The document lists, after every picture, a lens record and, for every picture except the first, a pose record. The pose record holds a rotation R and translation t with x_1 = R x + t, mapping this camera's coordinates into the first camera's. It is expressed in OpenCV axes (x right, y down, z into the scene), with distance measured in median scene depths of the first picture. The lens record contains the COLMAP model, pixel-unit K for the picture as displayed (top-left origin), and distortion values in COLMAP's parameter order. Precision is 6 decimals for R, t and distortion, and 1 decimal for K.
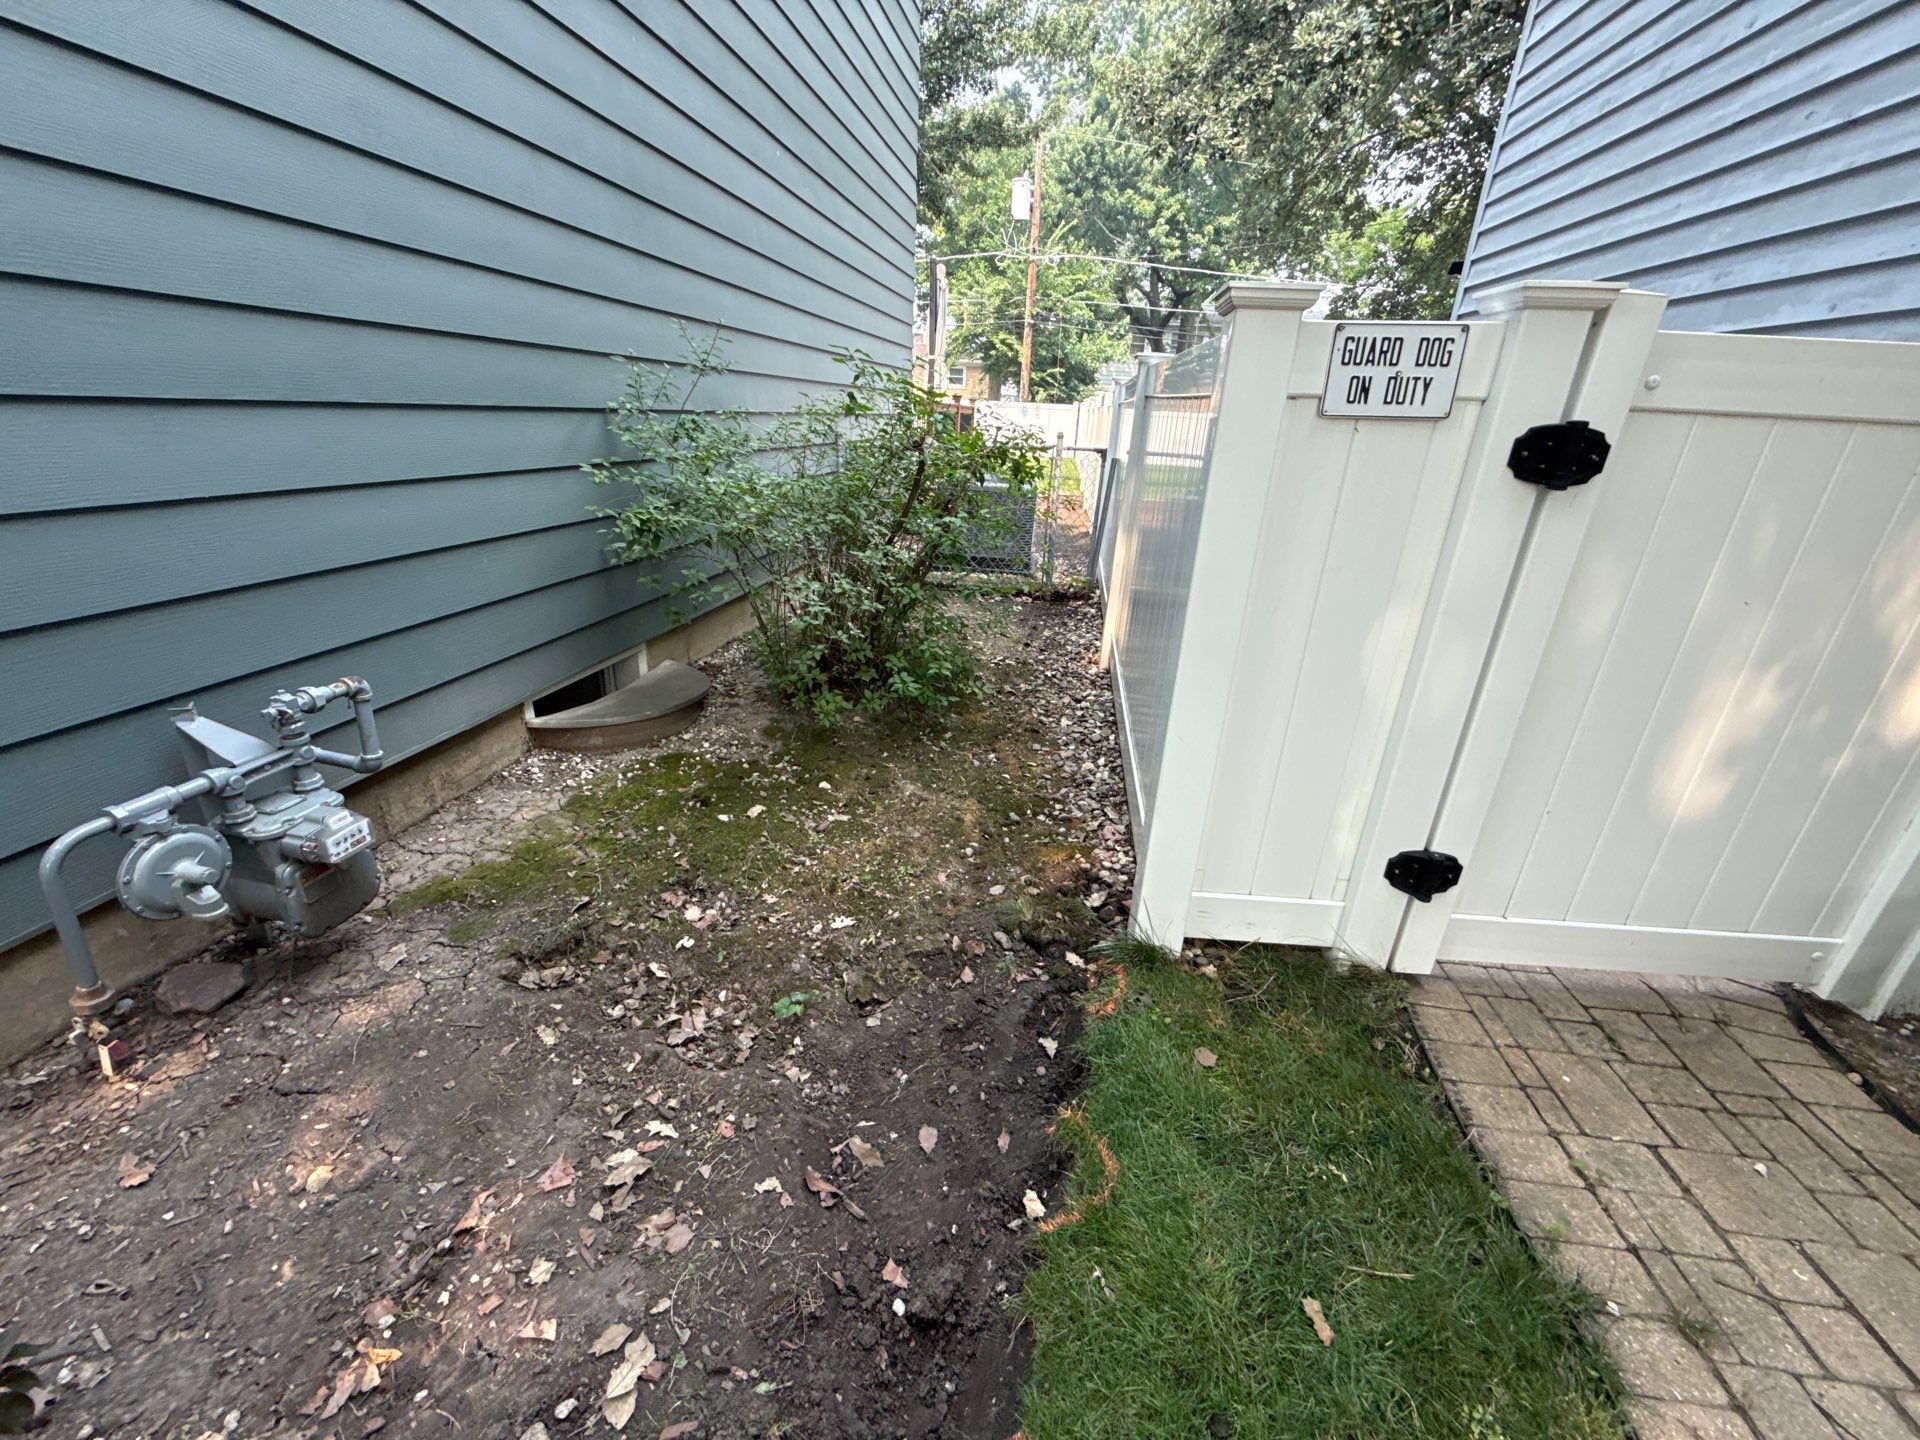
lens RADIAL K [[762.8, 0, 959.7], [0, 762.8, 715.7], [0, 0, 1]] dist [0.000474, -0.000386]
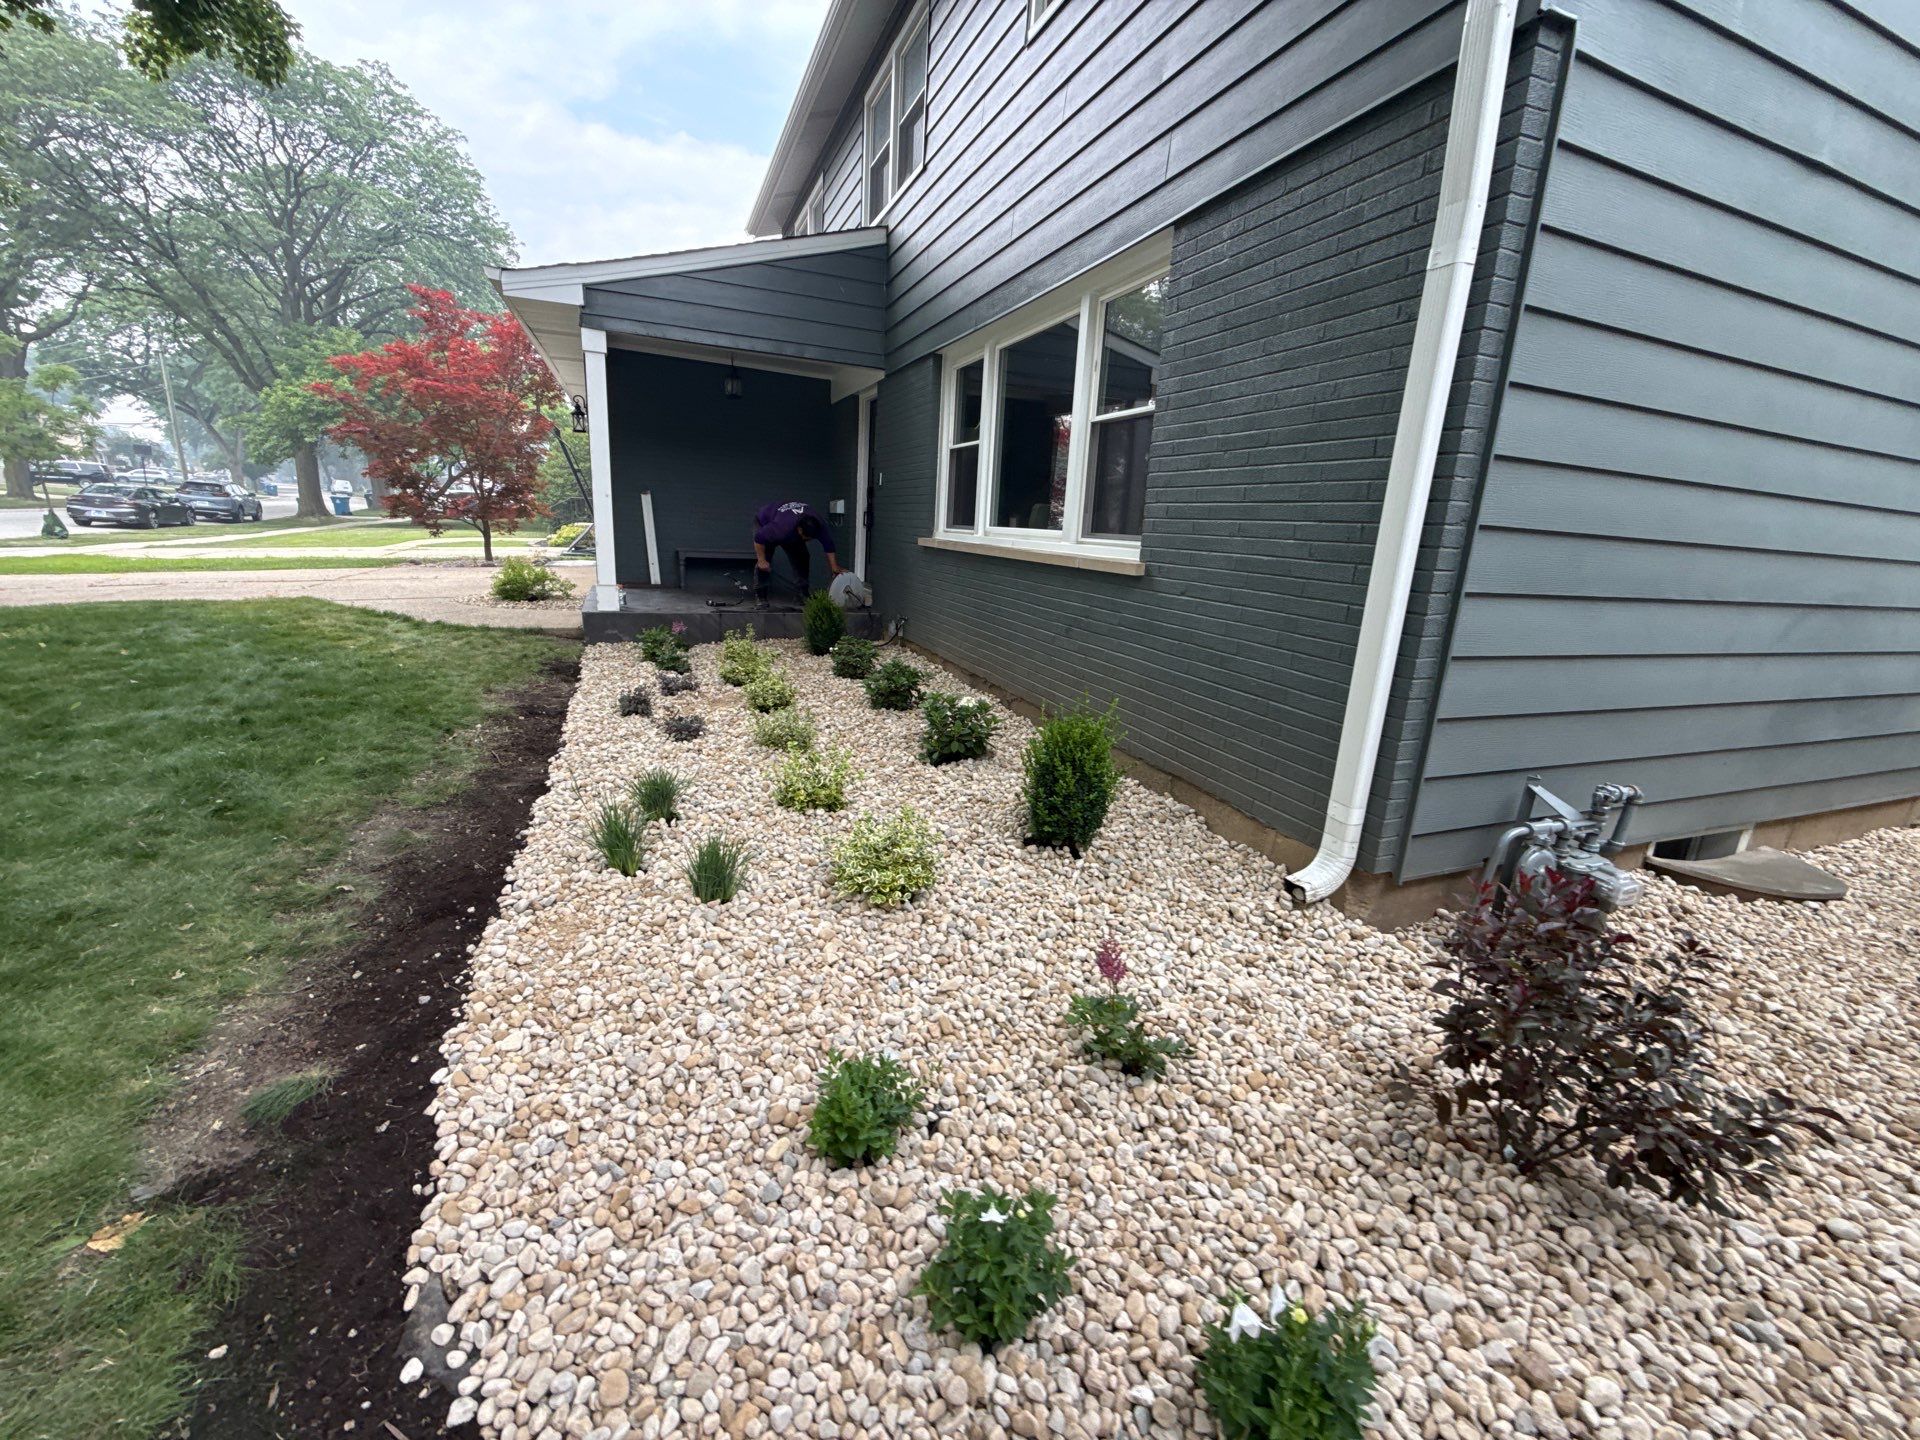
lens RADIAL K [[762.8, 0, 957.5], [0, 762.8, 715.9], [0, 0, 1]] dist [0.000474, -0.000386]
pose [[0.527192, 0.193536, -0.827413, -0.196921], [-0.346313, 0.938118, -0.001225, 0.162640], [0.775974, 0.287190, 0.561593, -0.492342]]
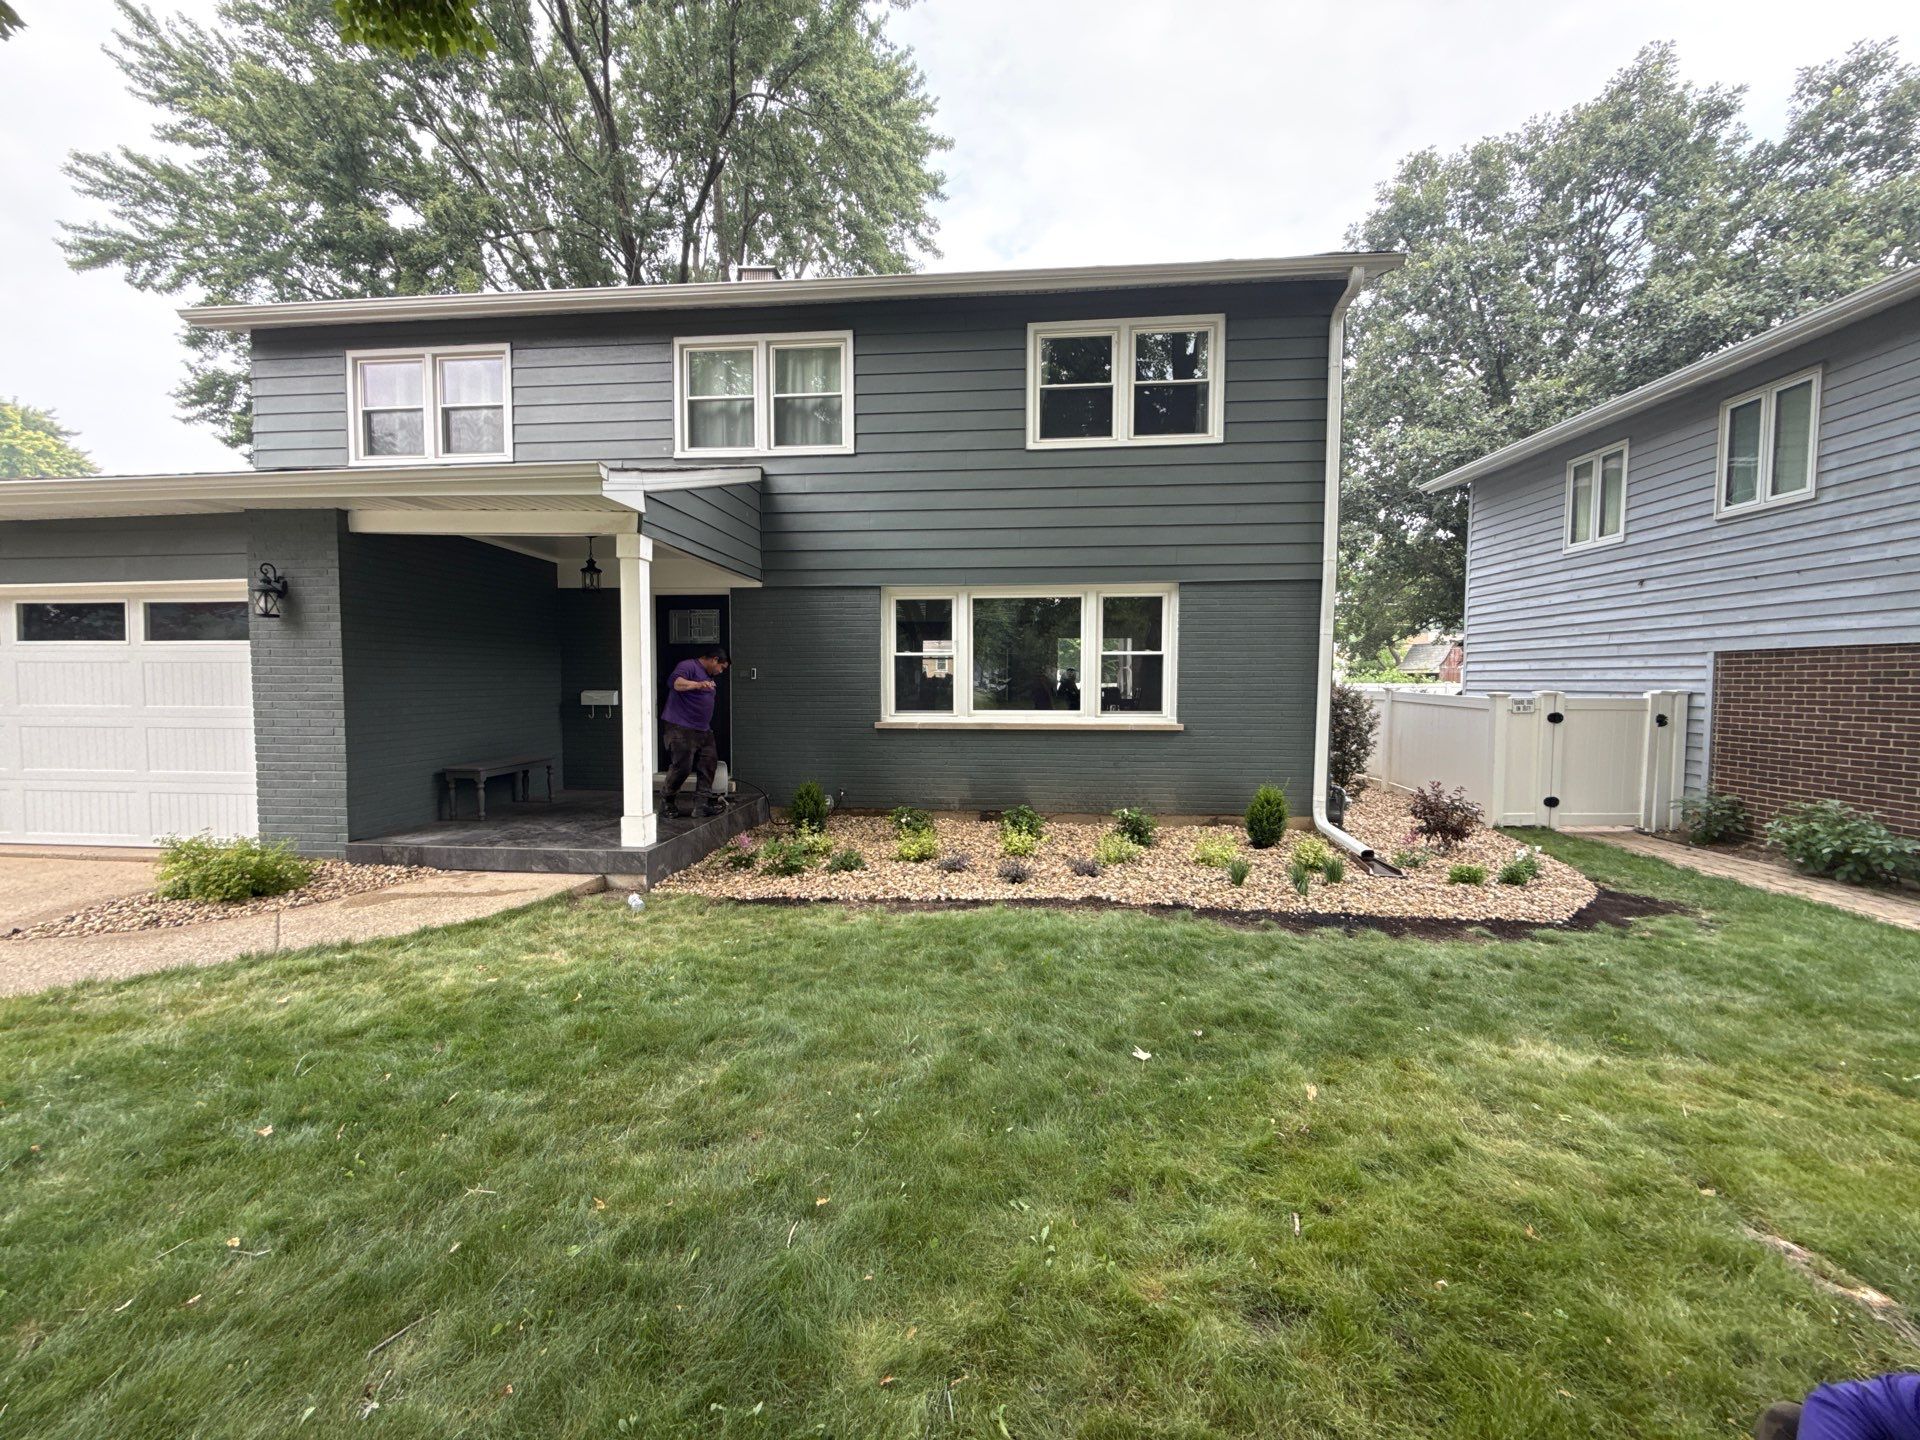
lens RADIAL K [[762.8, 0, 960.2], [0, 762.8, 715.2], [0, 0, 1]] dist [0.000474, -0.000386]
pose [[0.995978, -0.046548, 0.076553, -2.090918], [0.069050, 0.943250, -0.324825, 0.608029], [-0.057088, 0.328804, 0.942671, -2.116695]]
